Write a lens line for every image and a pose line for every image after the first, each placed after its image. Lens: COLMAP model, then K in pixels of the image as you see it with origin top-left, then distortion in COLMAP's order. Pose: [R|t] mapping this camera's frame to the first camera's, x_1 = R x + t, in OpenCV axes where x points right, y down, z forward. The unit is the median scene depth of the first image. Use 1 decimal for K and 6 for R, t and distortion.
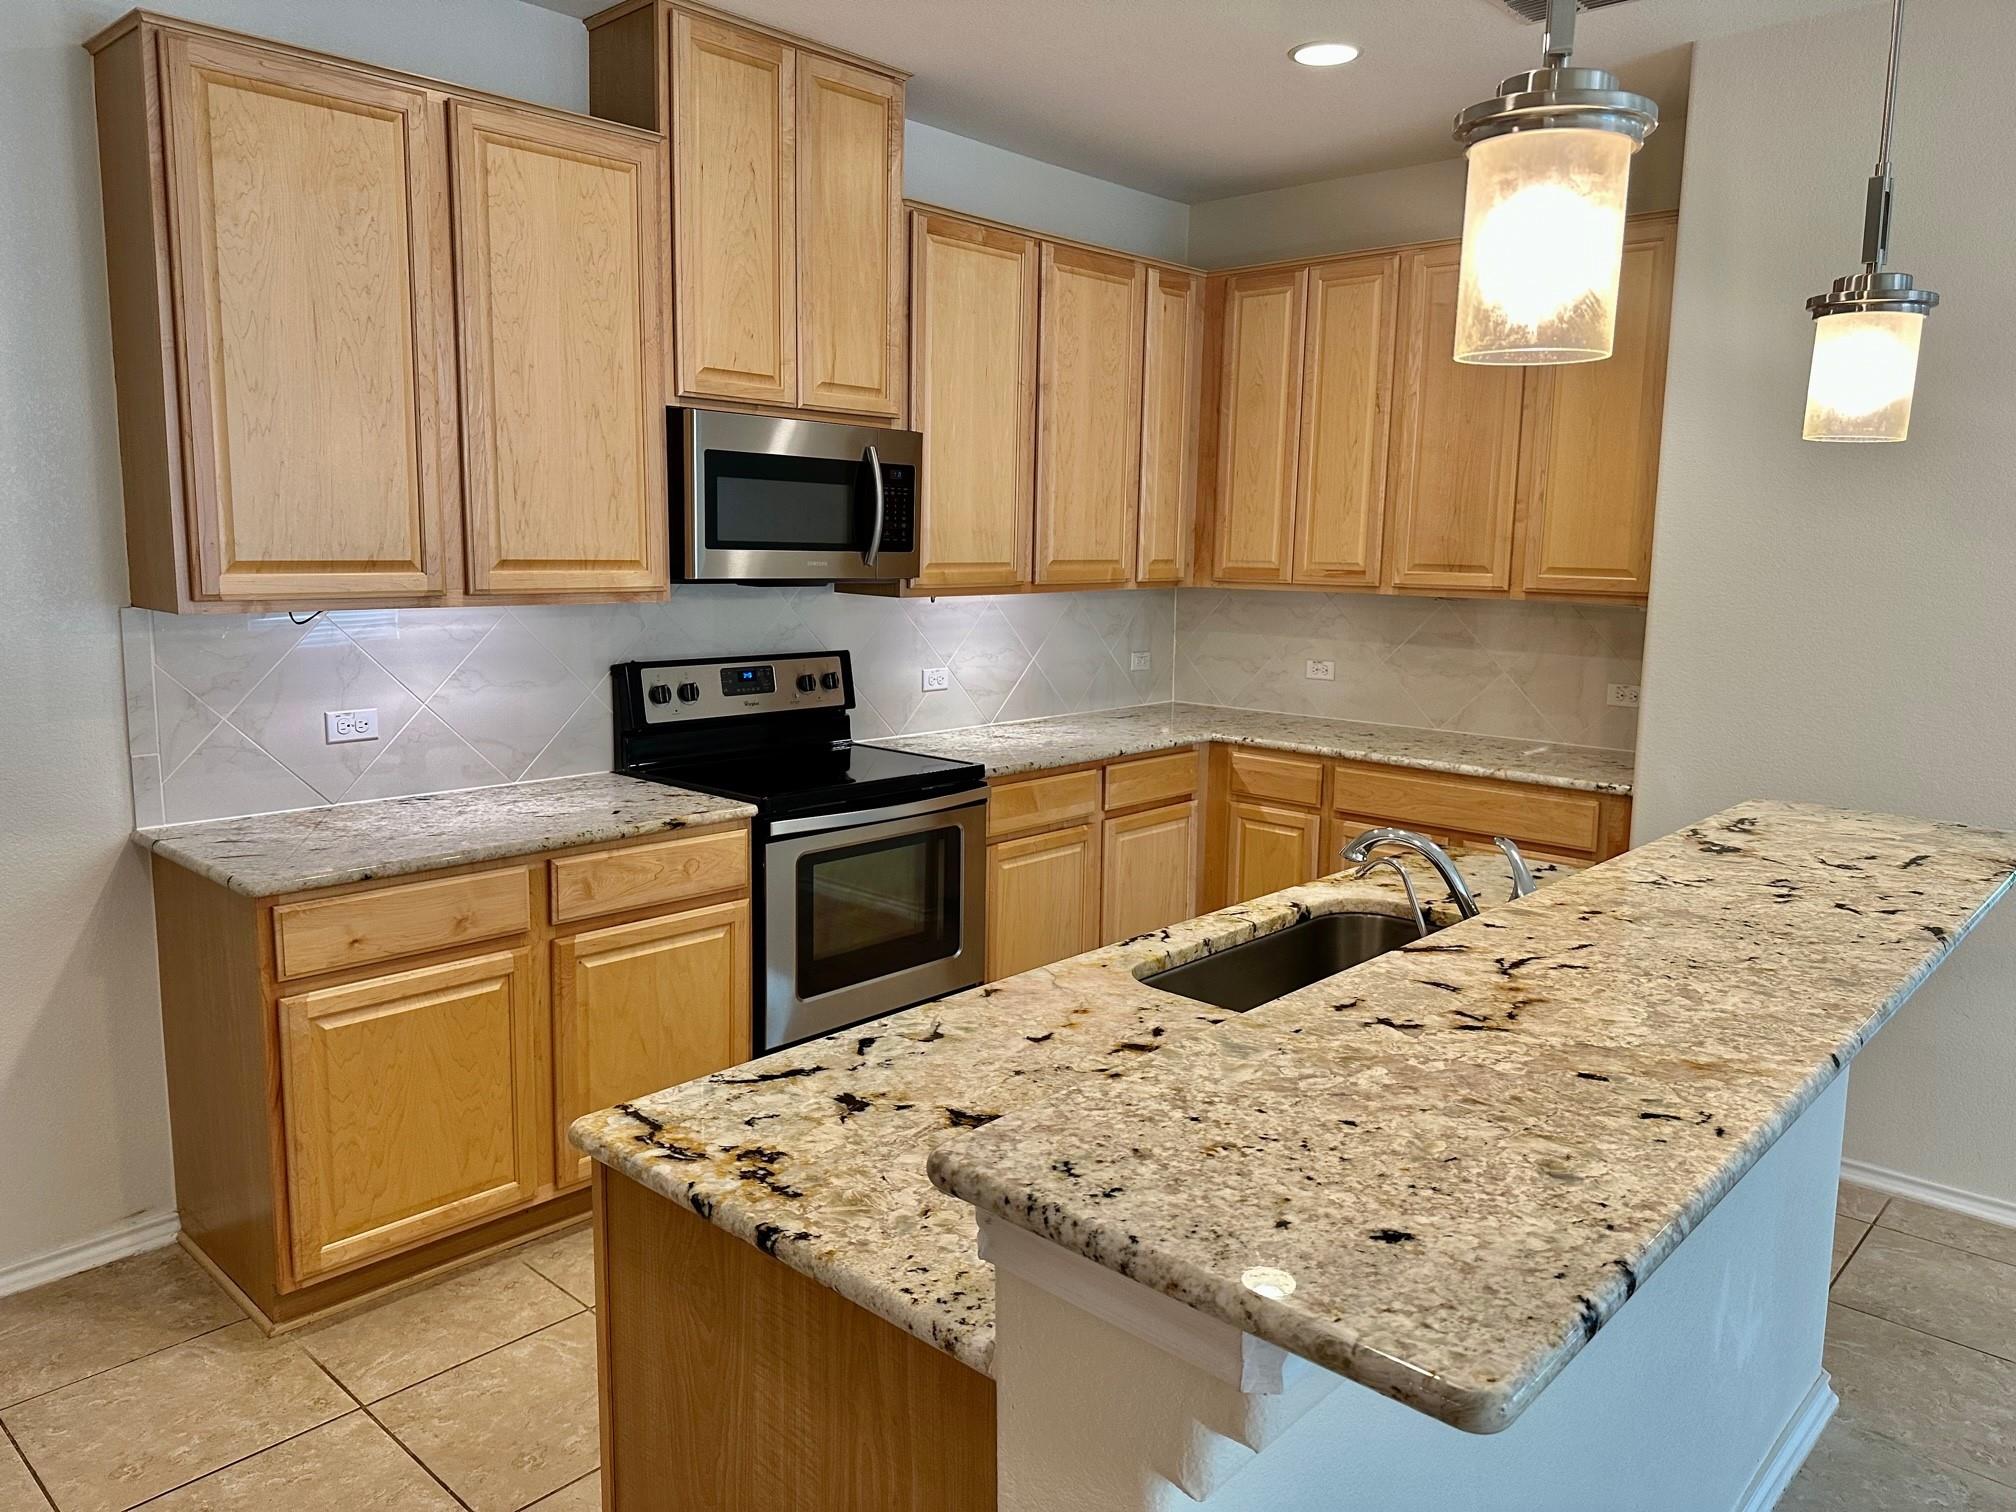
lens RADIAL K [[1407.8, 0, 1019.2], [0, 1407.8, 739.1], [0, 0, 1]] dist [0.122613, -0.199821]
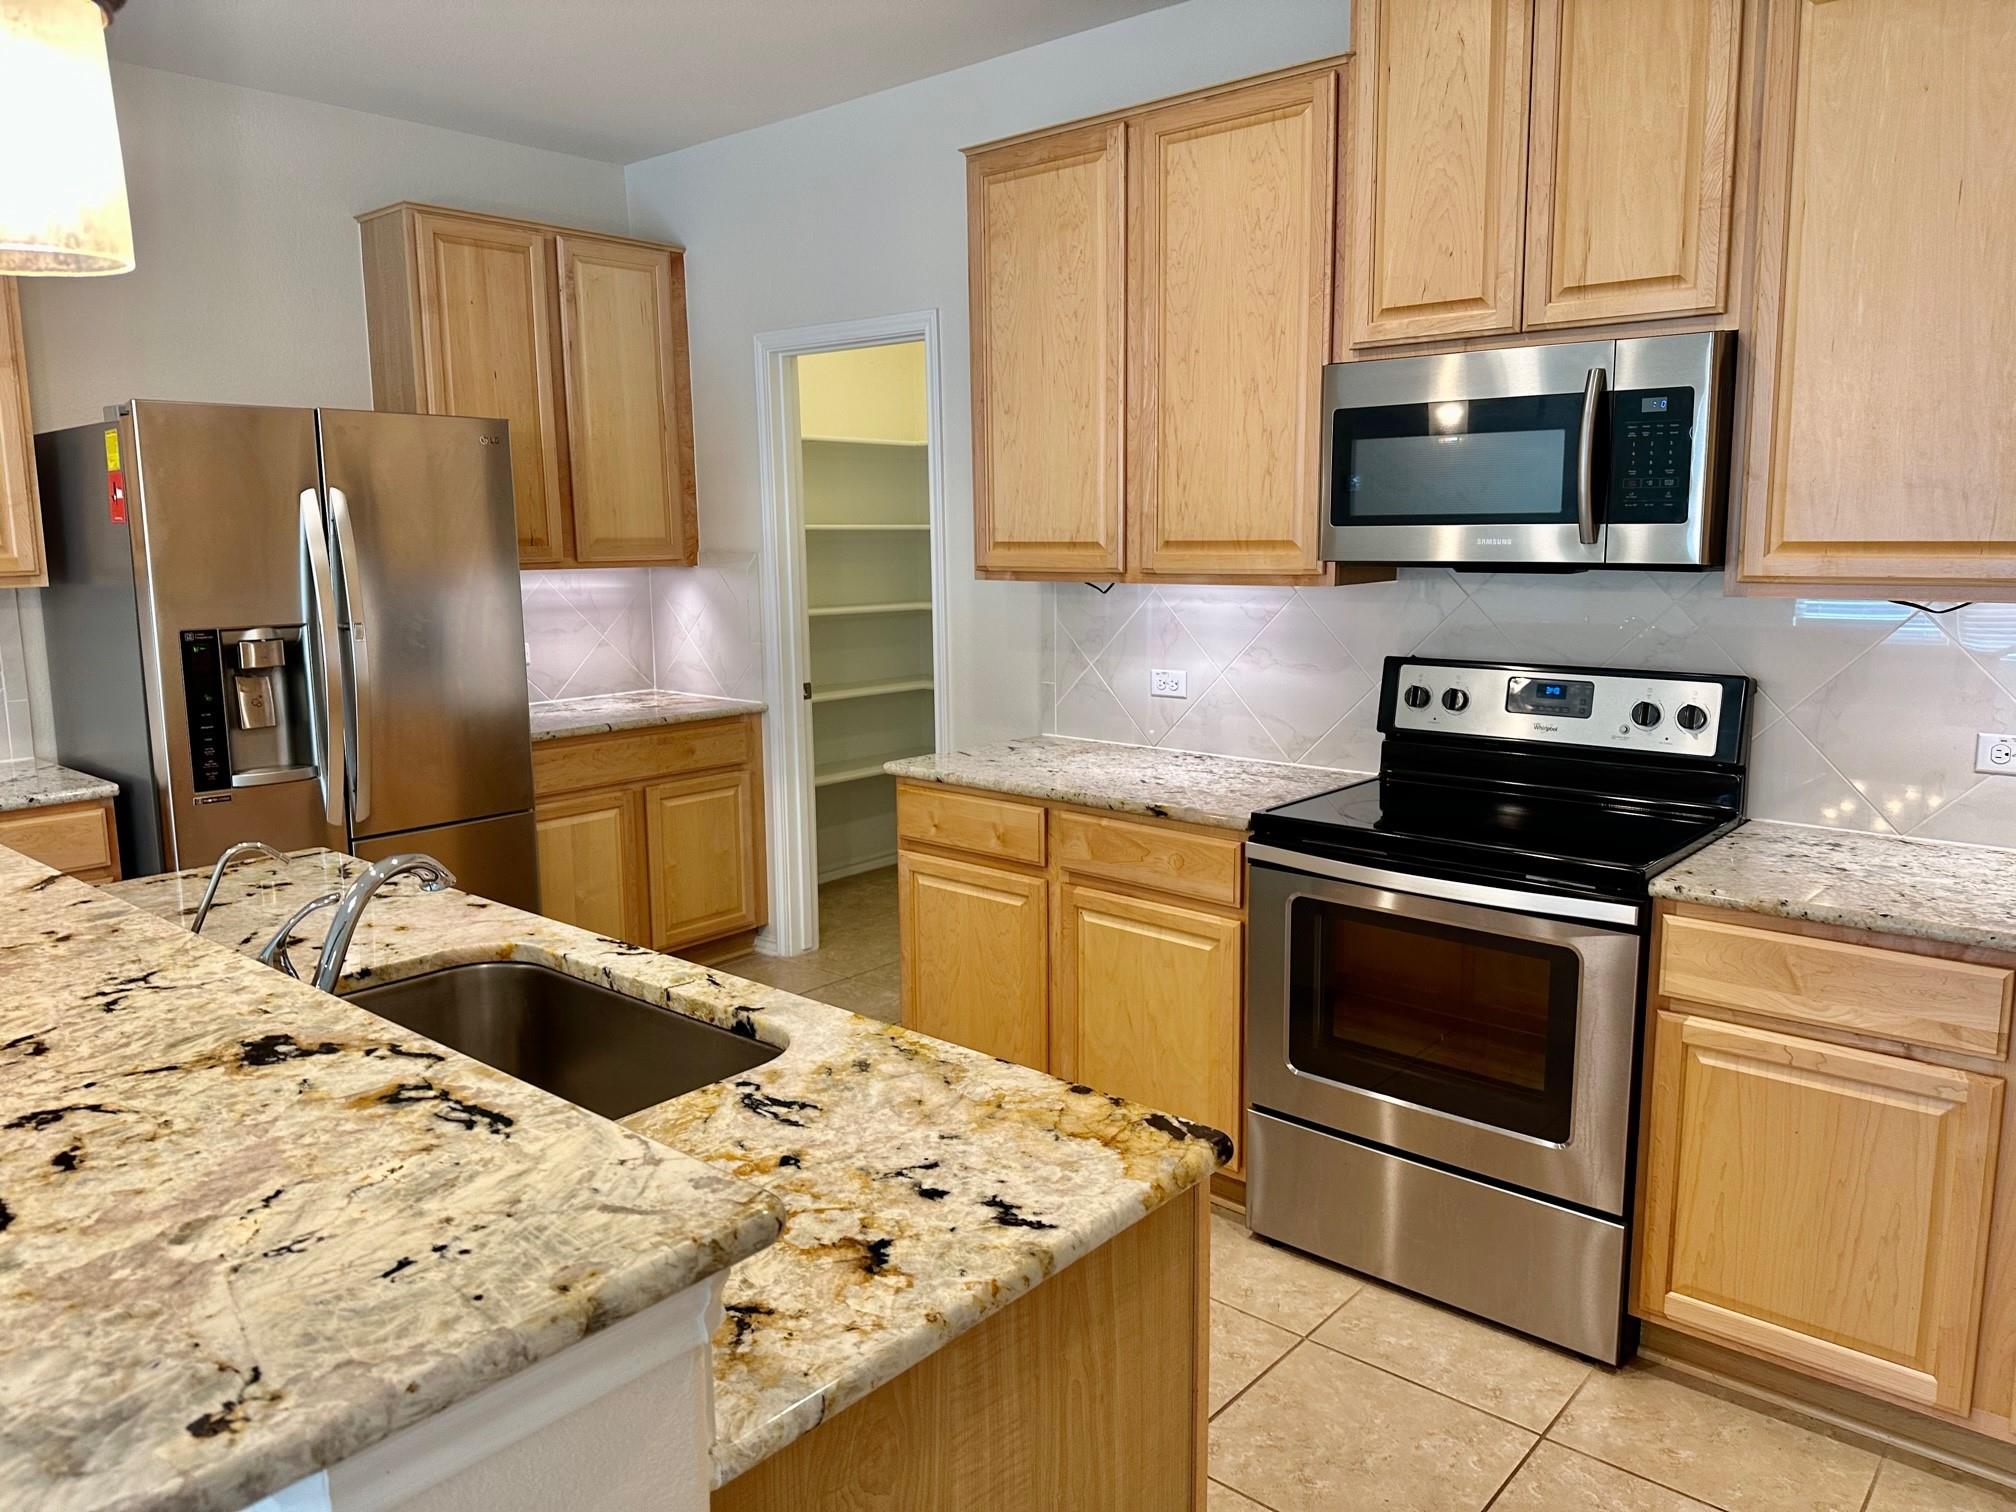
lens RADIAL K [[1407.8, 0, 1019.2], [0, 1407.8, 739.1], [0, 0, 1]] dist [0.122613, -0.199821]
pose [[0.029957, 0.134276, -0.990491, 0.802865], [-0.133043, 0.982654, 0.129189, -0.115176], [0.990657, 0.127907, 0.047302, 0.976699]]
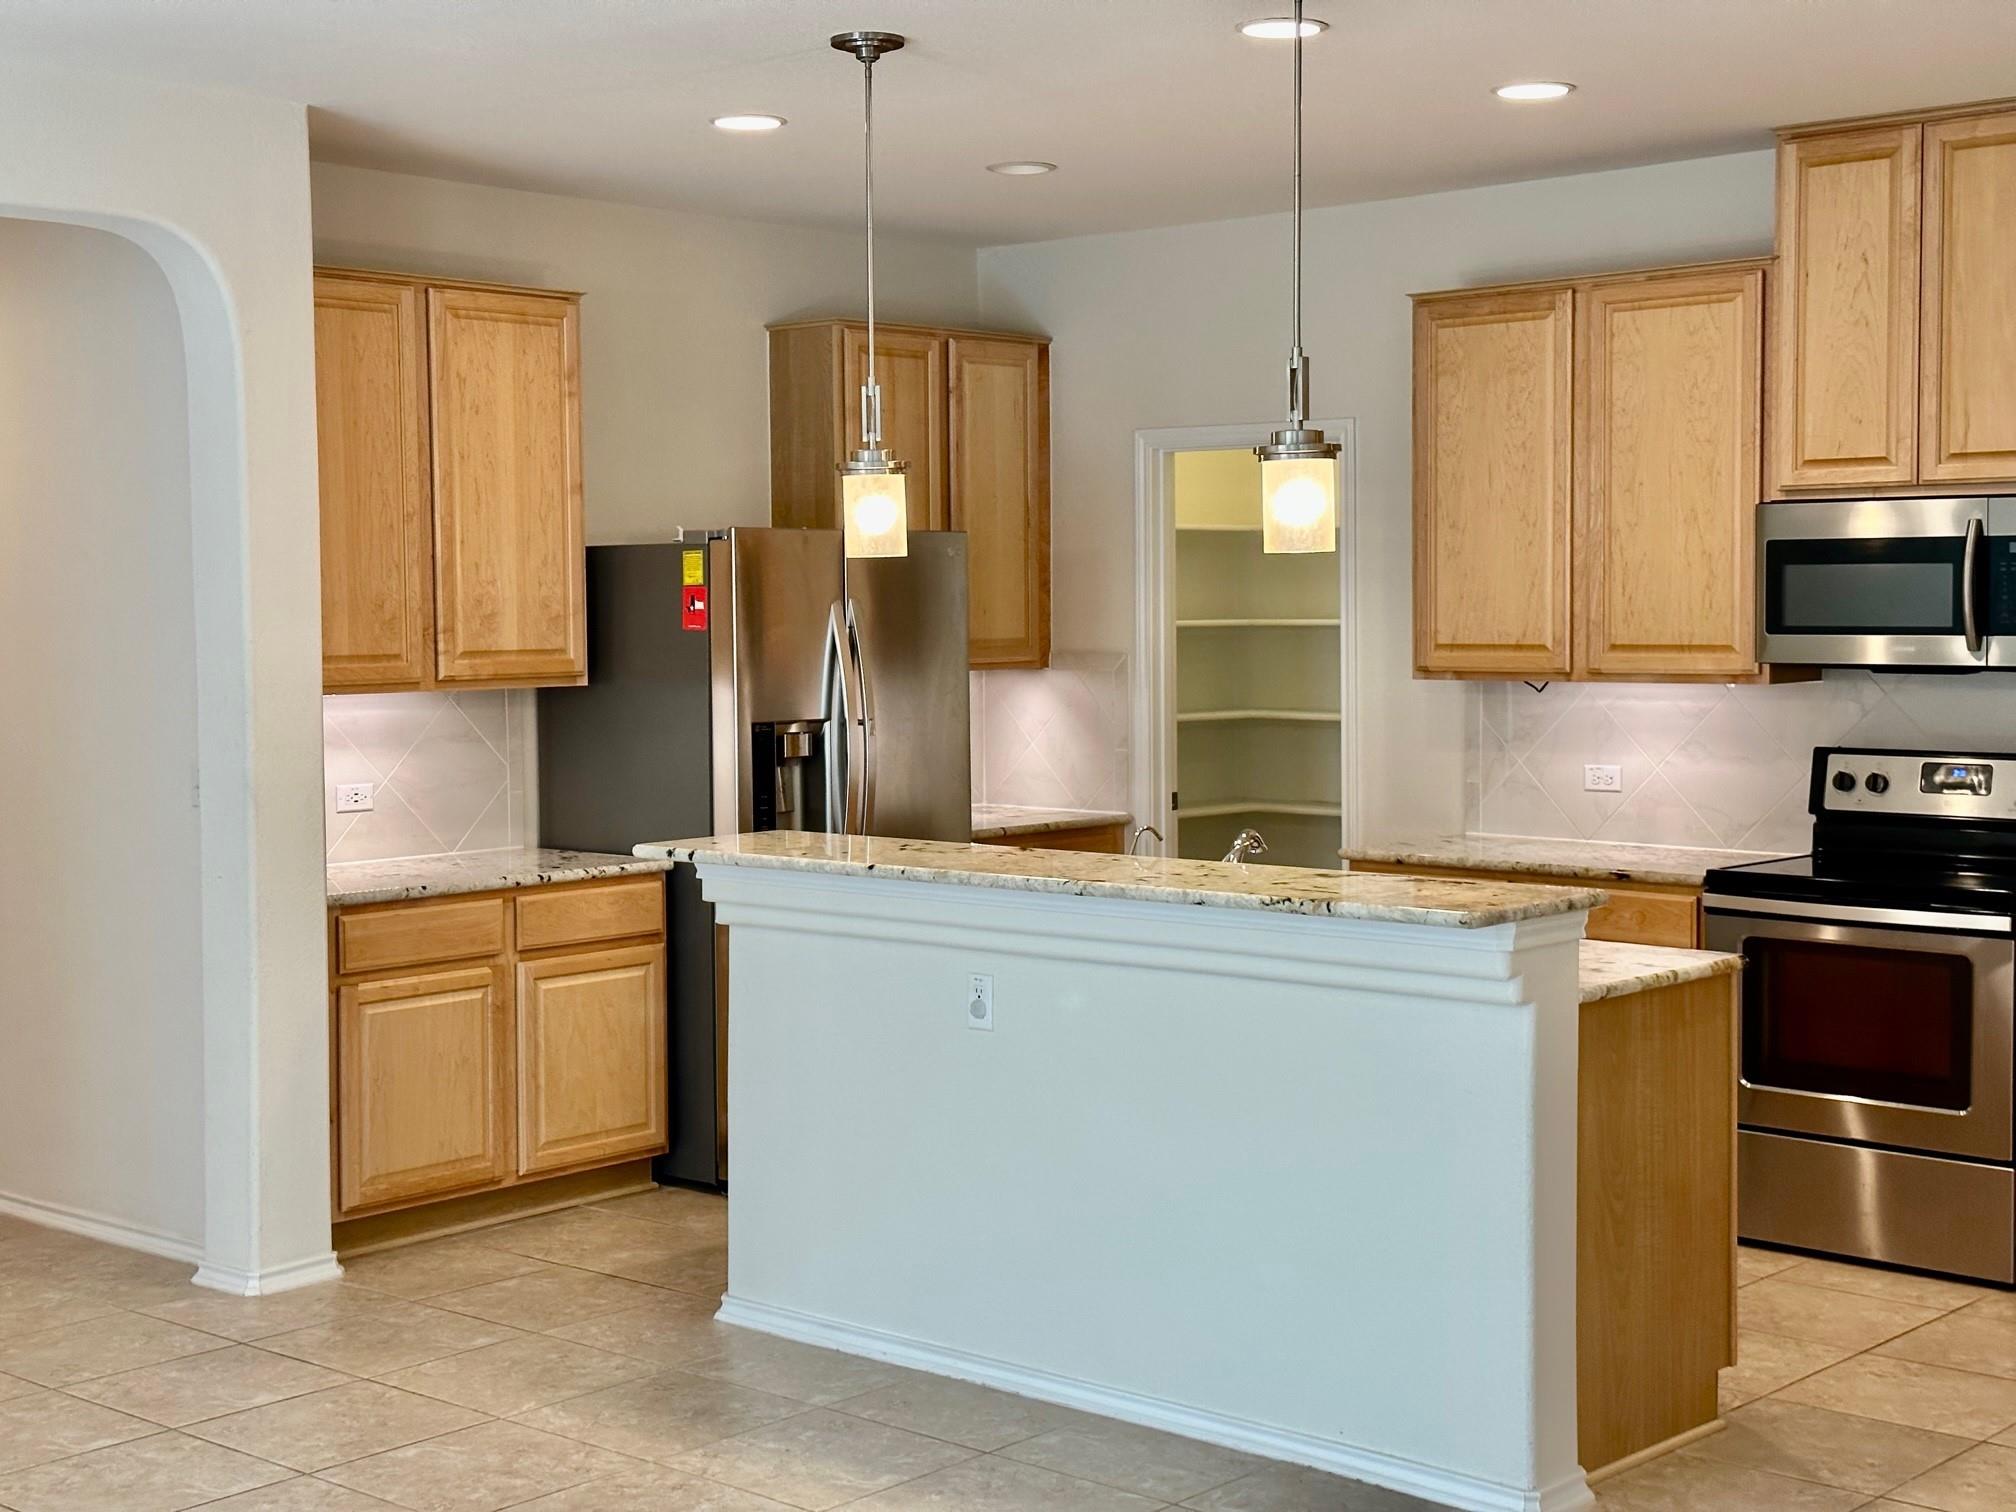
lens RADIAL K [[2804.1, 0, 983.8], [0, 2804.1, 730.7], [0, 0, 1]] dist [0.165107, -0.228049]
pose [[0.006013, 0.033884, -0.999408, 2.296109], [-0.135071, 0.990294, 0.032762, -0.068007], [0.990818, 0.134794, 0.010531, 0.521785]]
